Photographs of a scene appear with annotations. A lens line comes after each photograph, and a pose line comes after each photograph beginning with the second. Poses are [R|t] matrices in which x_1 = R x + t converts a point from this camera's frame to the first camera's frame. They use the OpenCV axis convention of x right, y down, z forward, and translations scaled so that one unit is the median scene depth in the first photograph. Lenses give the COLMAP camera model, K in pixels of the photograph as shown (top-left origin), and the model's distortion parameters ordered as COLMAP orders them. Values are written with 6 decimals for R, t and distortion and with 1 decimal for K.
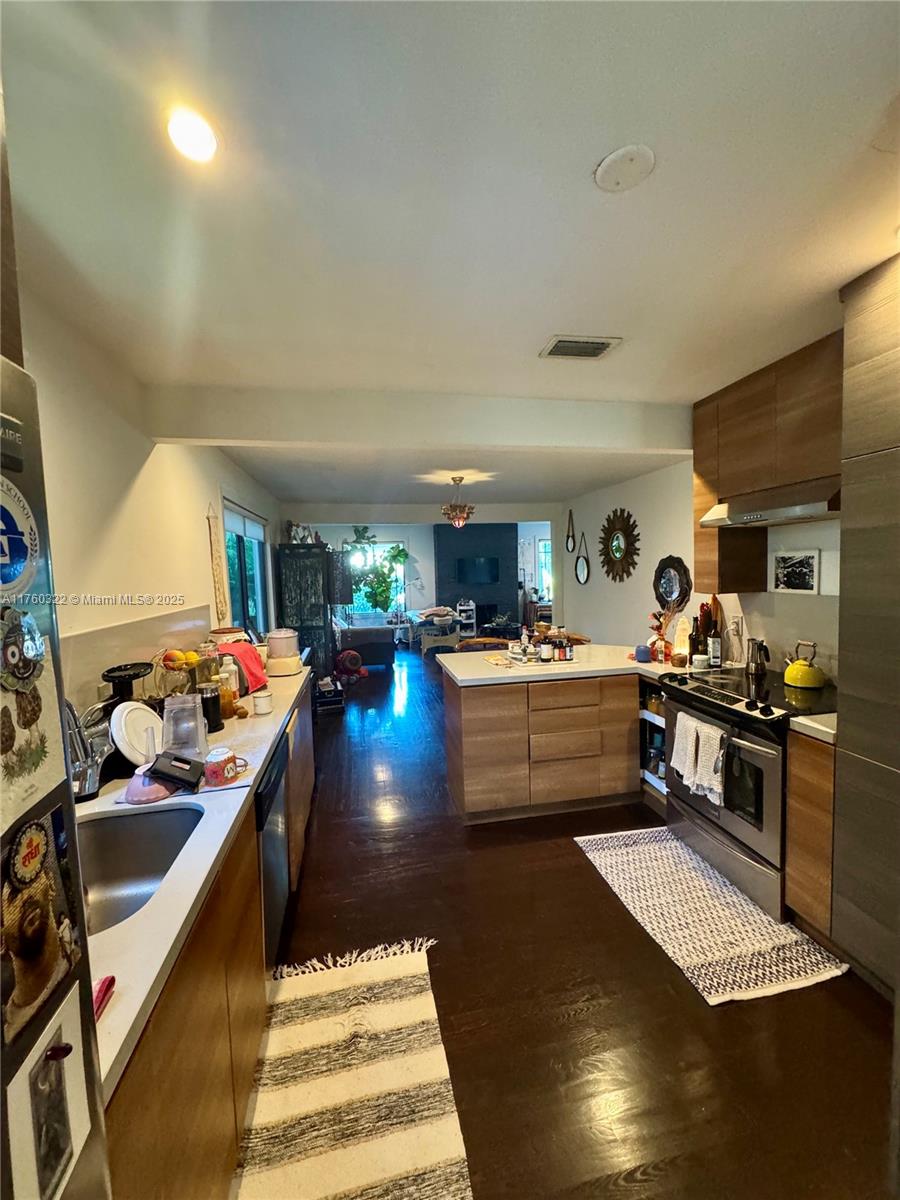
lens RADIAL K [[476.9, 0, 450.0], [0, 476.9, 600.0], [0, 0, 1]] dist [-0.015839, 0.000020]
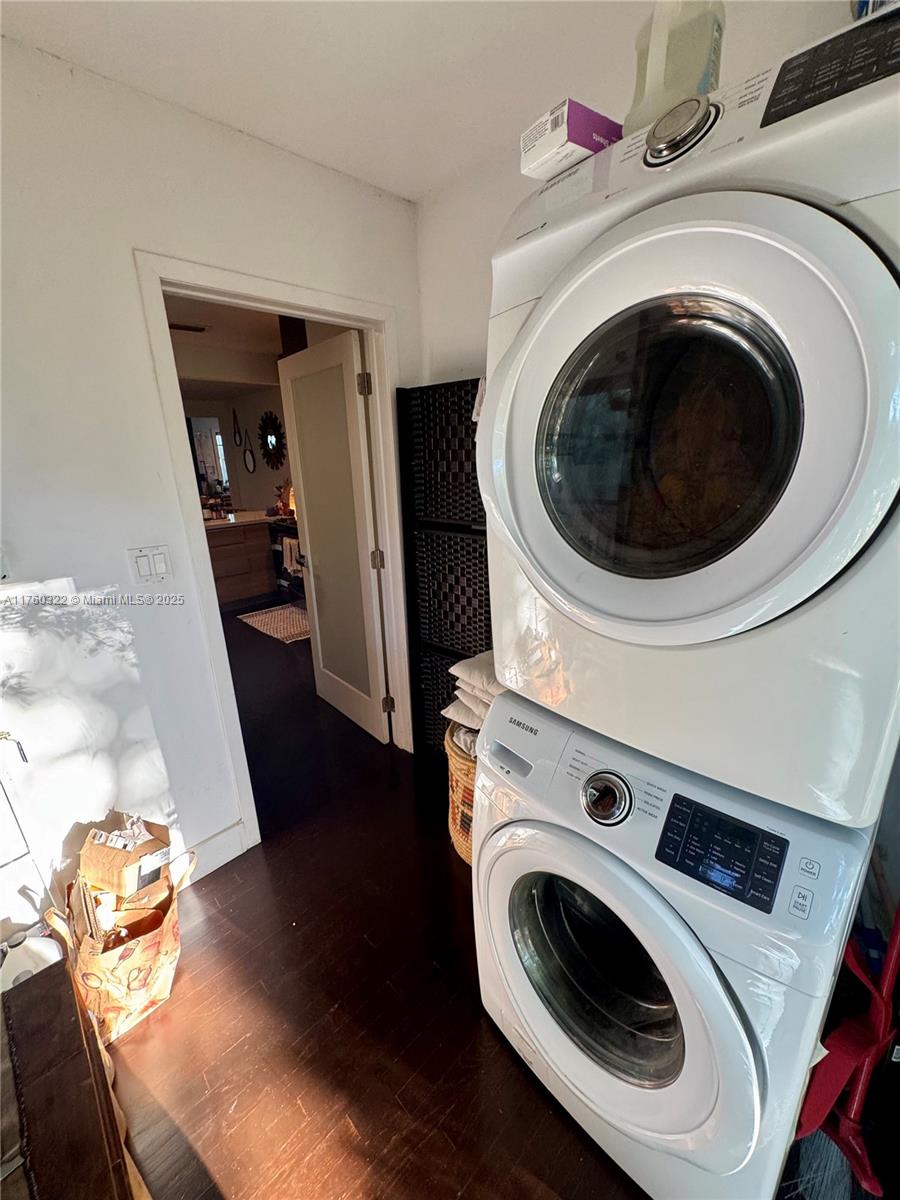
lens RADIAL K [[476.4, 0, 452.0], [0, 476.4, 598.7], [0, 0, 1]] dist [-0.002337, 0.000086]
pose [[0.829749, -0.157571, 0.535433, -0.002496], [0.040911, 0.973911, 0.223210, 0.027152], [-0.556635, -0.163304, 0.814548, -0.316701]]
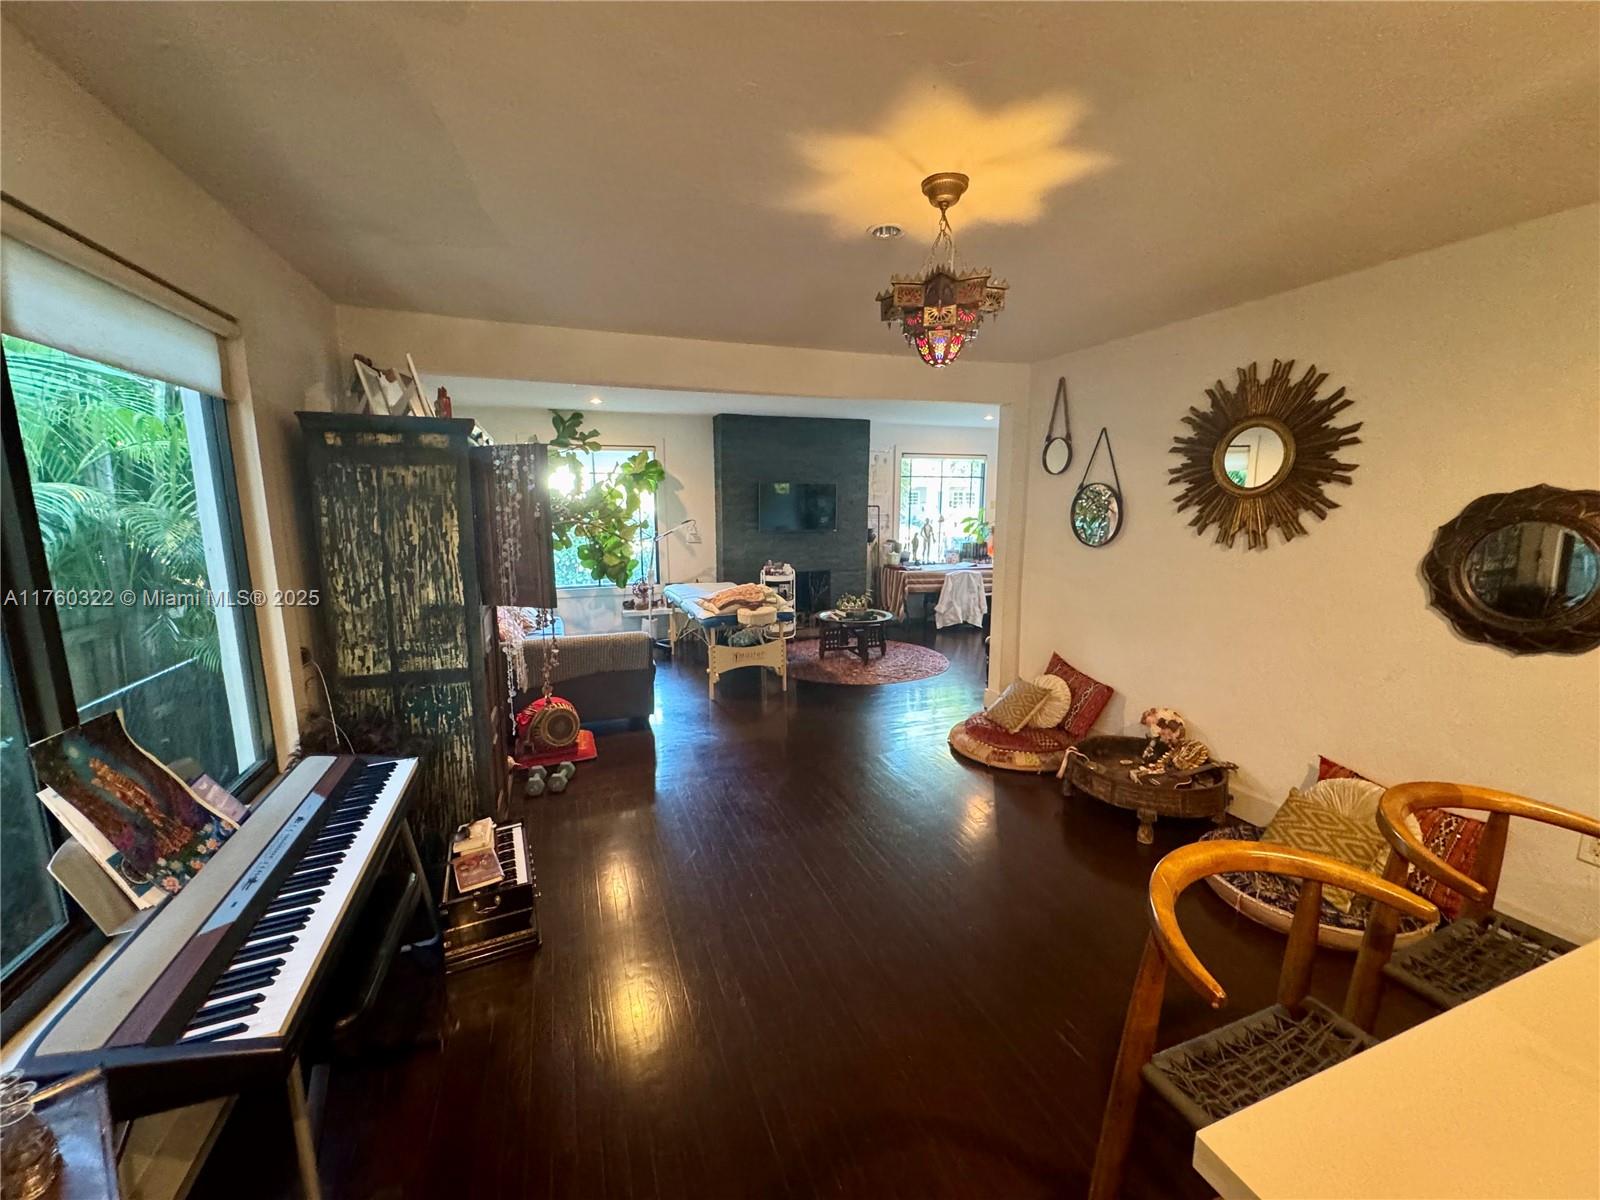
lens RADIAL K [[635.9, 0, 800.0], [0, 635.9, 600.0], [0, 0, 1]] dist [-0.015839, 0.000020]
pose [[0.985065, -0.003651, 0.172147, -0.088023], [-0.011519, 0.996138, 0.087043, -0.028652], [-0.171800, -0.087726, 0.981218, 0.416629]]
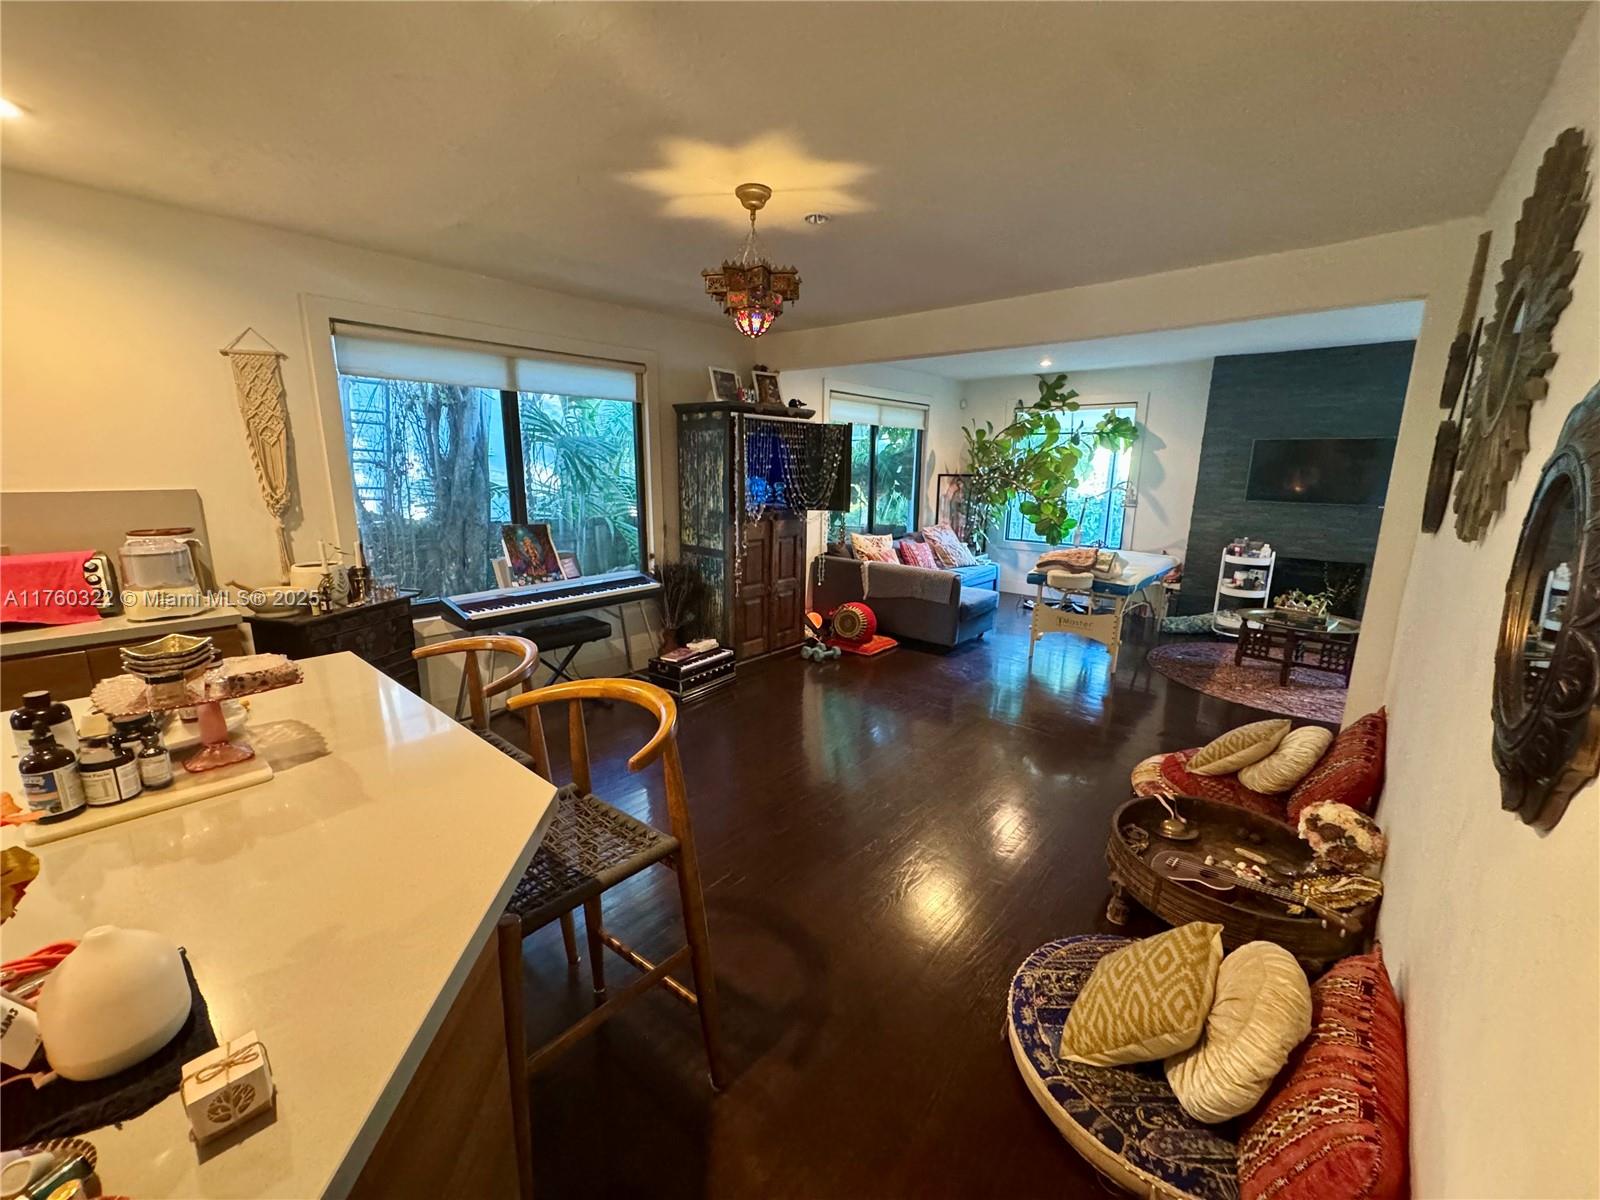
lens RADIAL K [[648.4, 0, 800.0], [0, 648.4, 600.0], [0, 0, 1]] dist [-0.000196, 0.000162]
pose [[0.620414, 0.194872, -0.759679, 0.315105], [-0.081600, 0.979421, 0.184599, -0.031256], [0.780018, -0.052538, 0.623547, 0.463989]]
